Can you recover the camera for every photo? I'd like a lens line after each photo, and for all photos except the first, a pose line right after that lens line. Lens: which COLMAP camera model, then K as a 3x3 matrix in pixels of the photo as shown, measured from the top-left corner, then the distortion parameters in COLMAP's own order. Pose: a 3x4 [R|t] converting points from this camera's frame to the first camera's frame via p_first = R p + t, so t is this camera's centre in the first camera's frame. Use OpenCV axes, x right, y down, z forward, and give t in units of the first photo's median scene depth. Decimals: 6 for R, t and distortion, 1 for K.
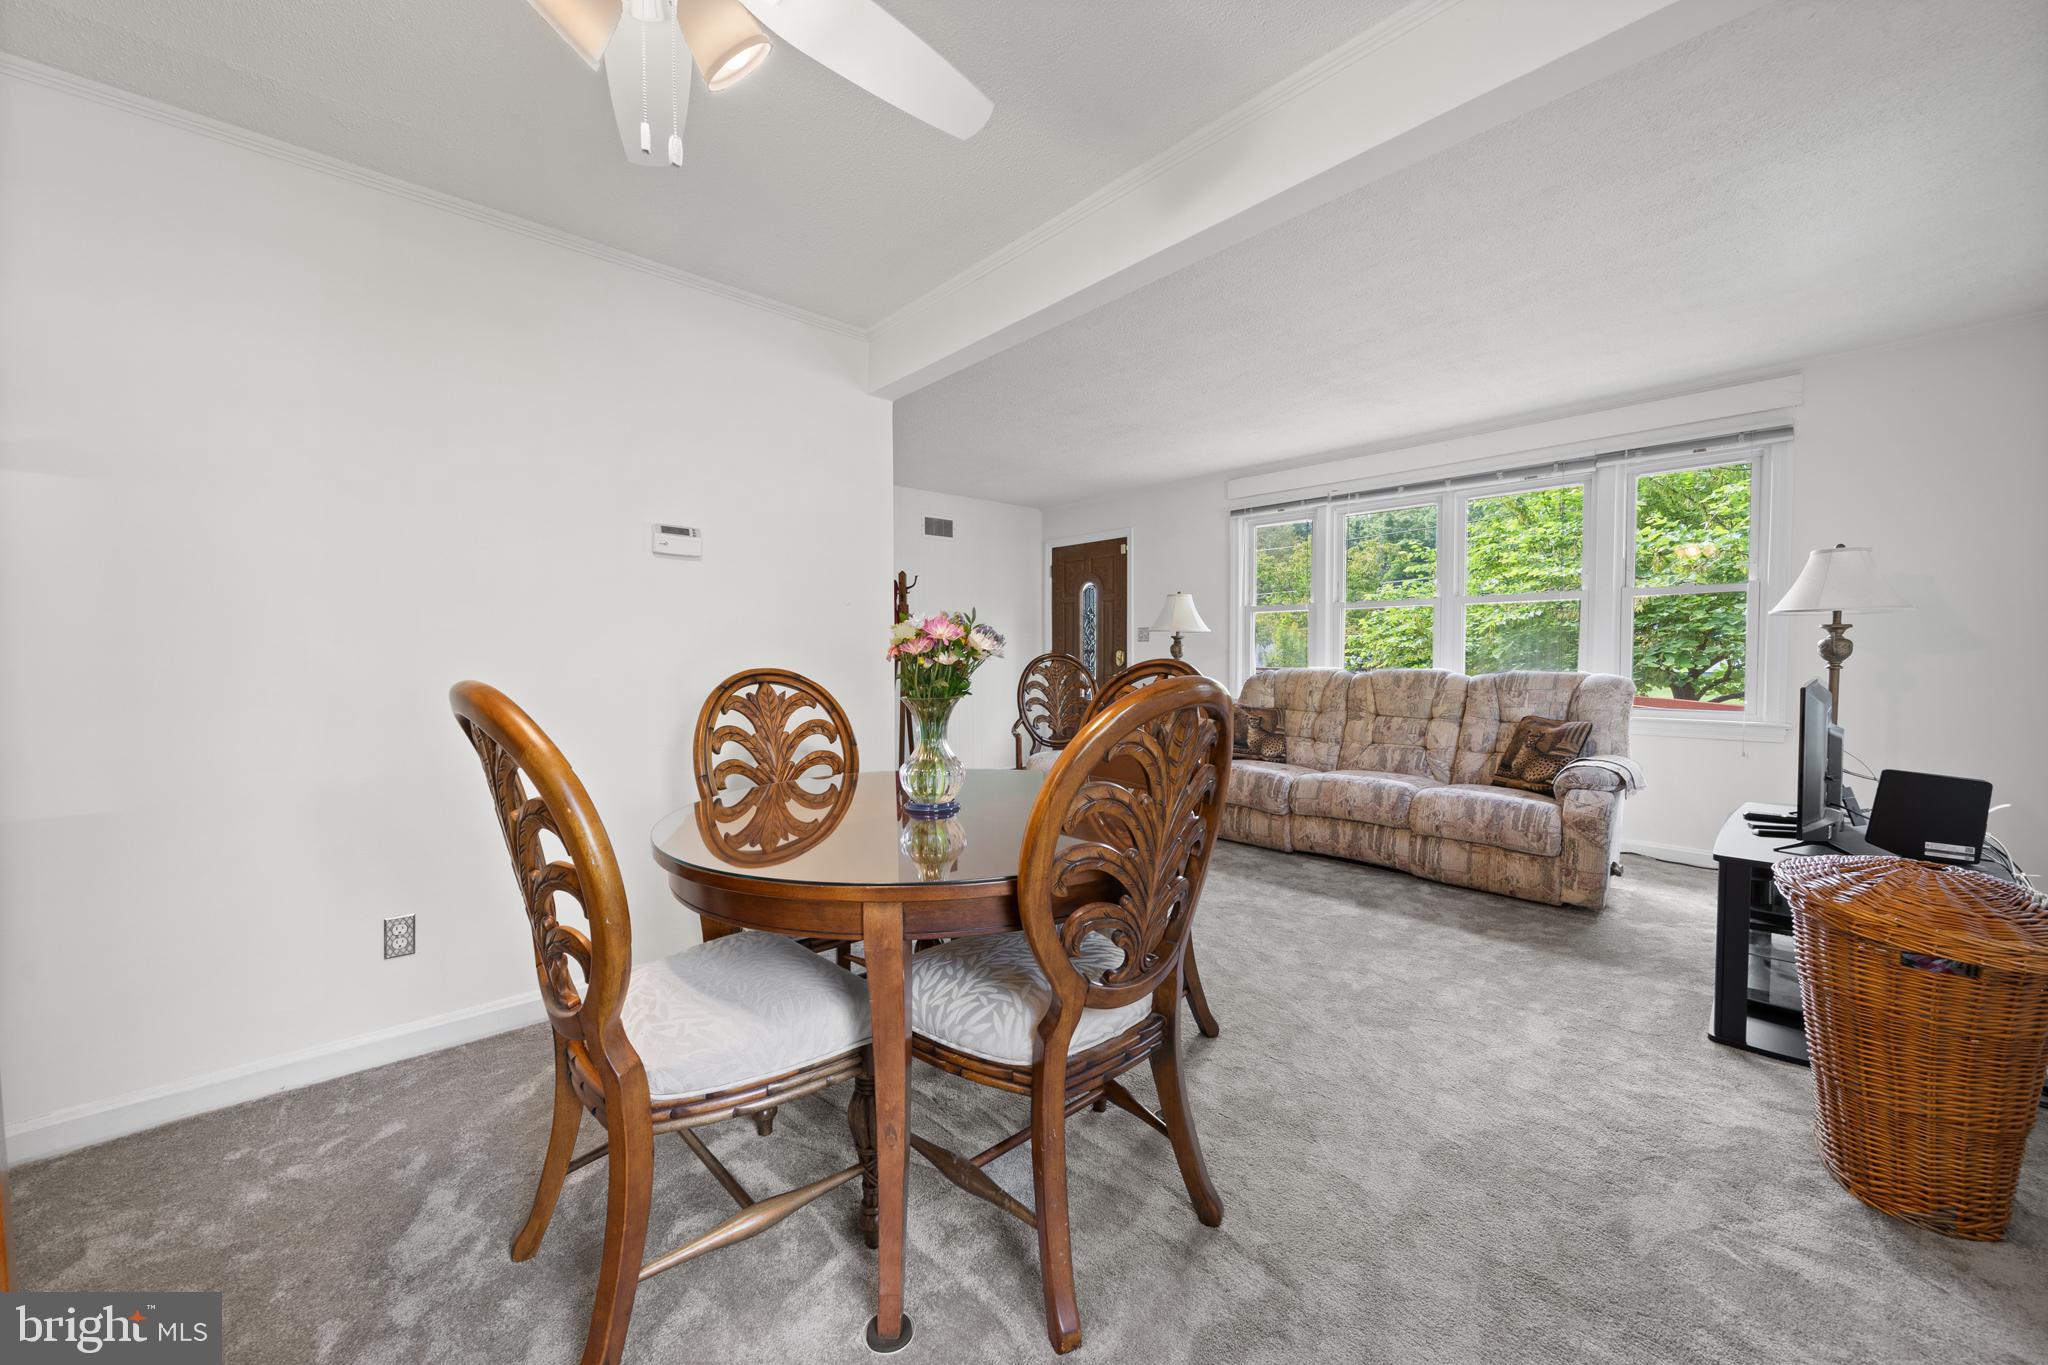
lens RADIAL K [[784.2, 0, 1036.0], [0, 784.2, 678.8], [0, 0, 1]] dist [0.000262, -0.000410]
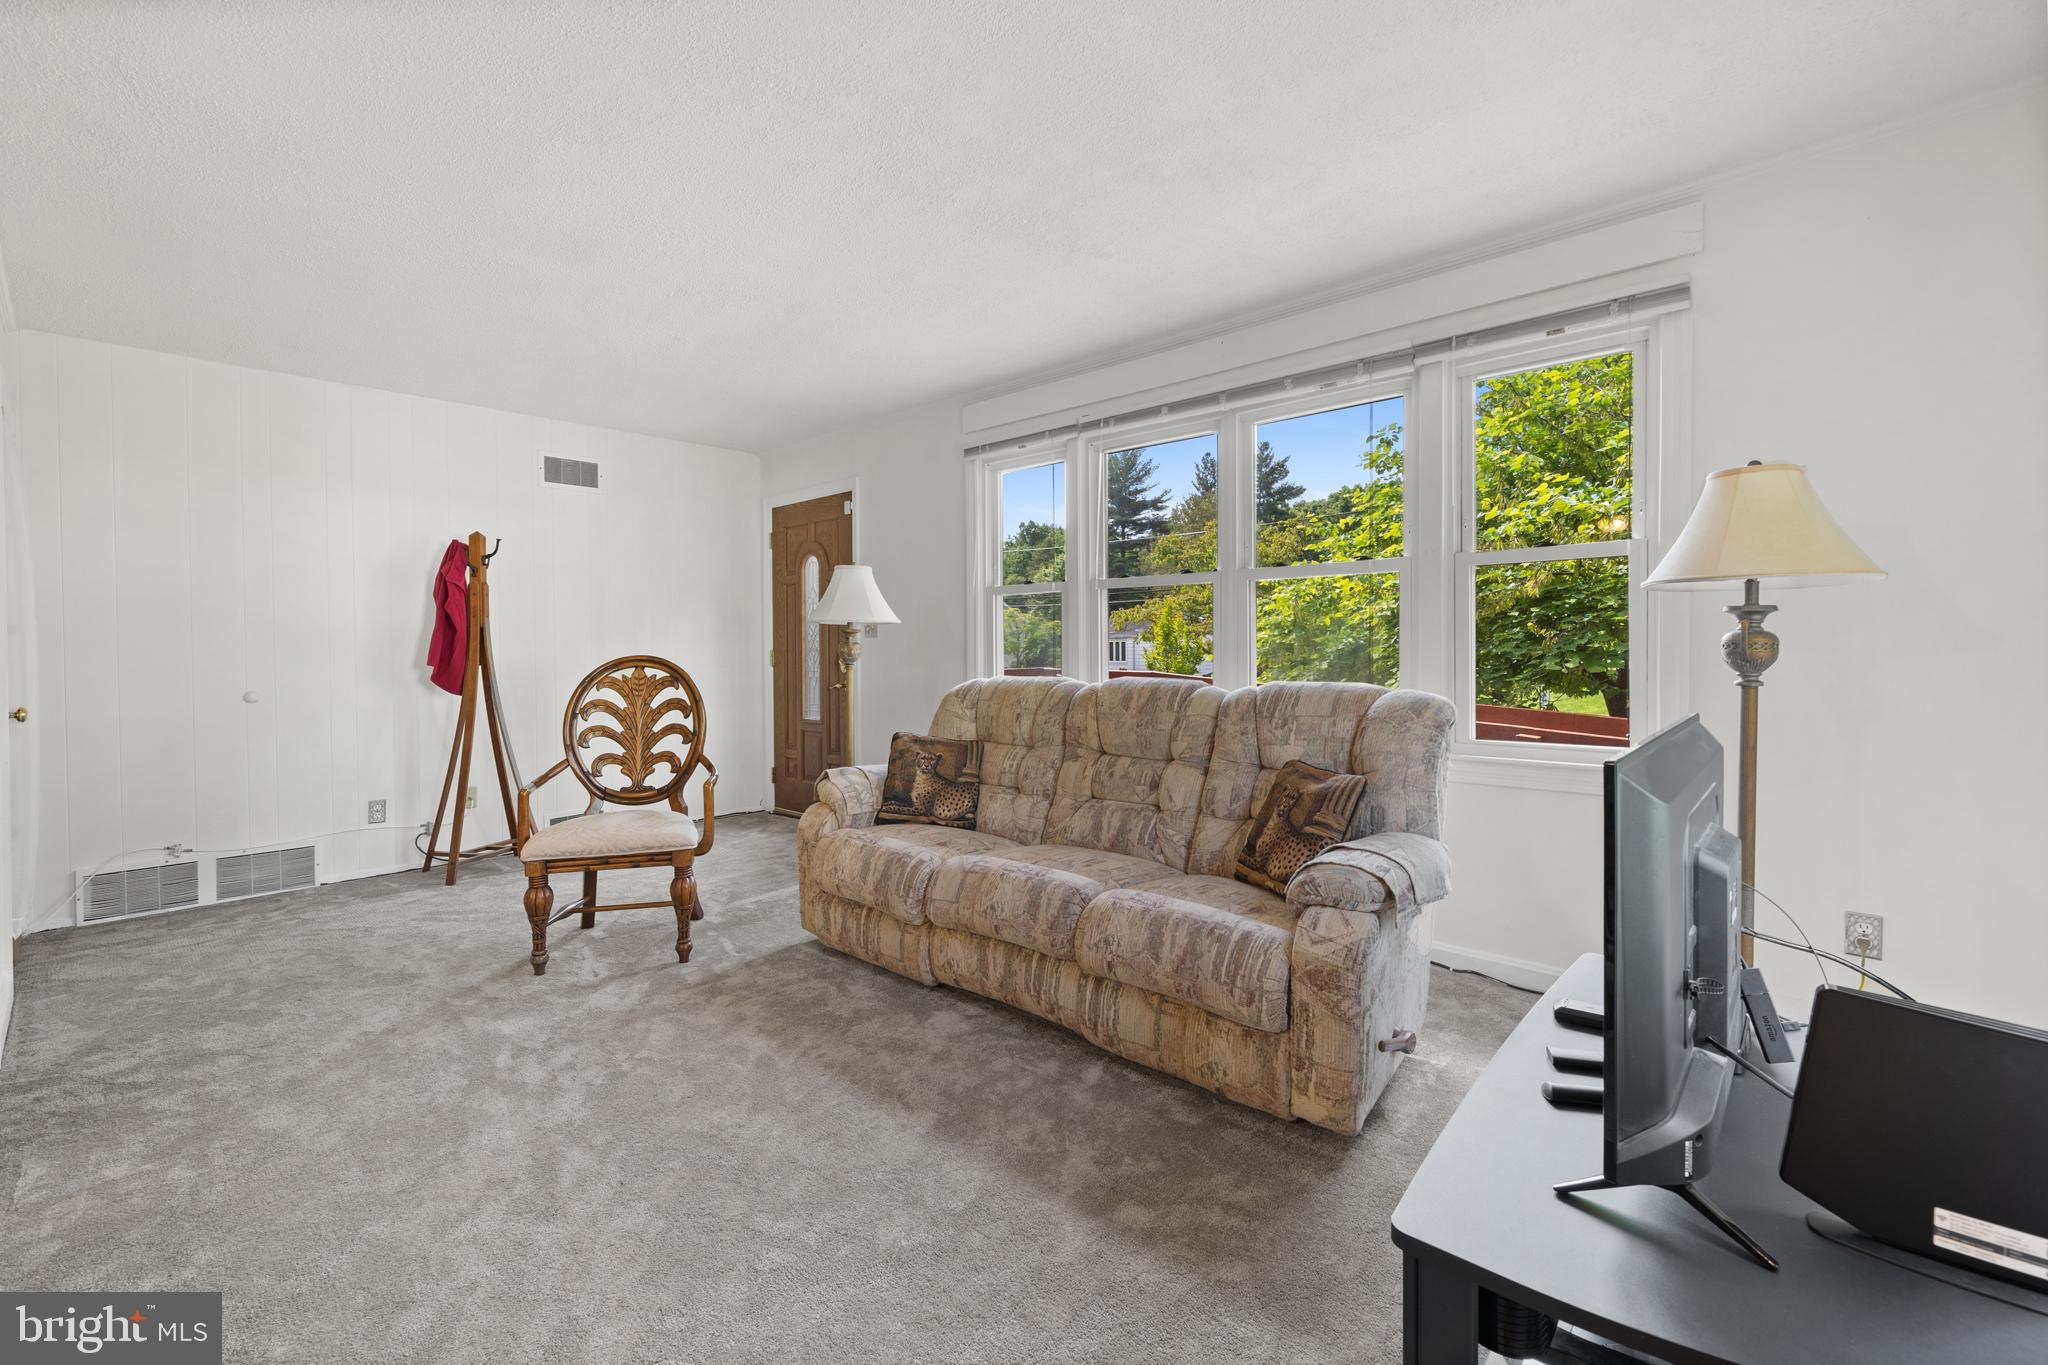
lens RADIAL K [[889.3, 0, 1026.3], [0, 889.3, 661.5], [0, 0, 1]] dist [0.001676, 0.000311]
pose [[0.996830, -0.001870, 0.079539, 0.370770], [0.003609, 0.999757, -0.021733, -0.014606], [-0.079479, 0.021951, 0.996595, 0.333952]]
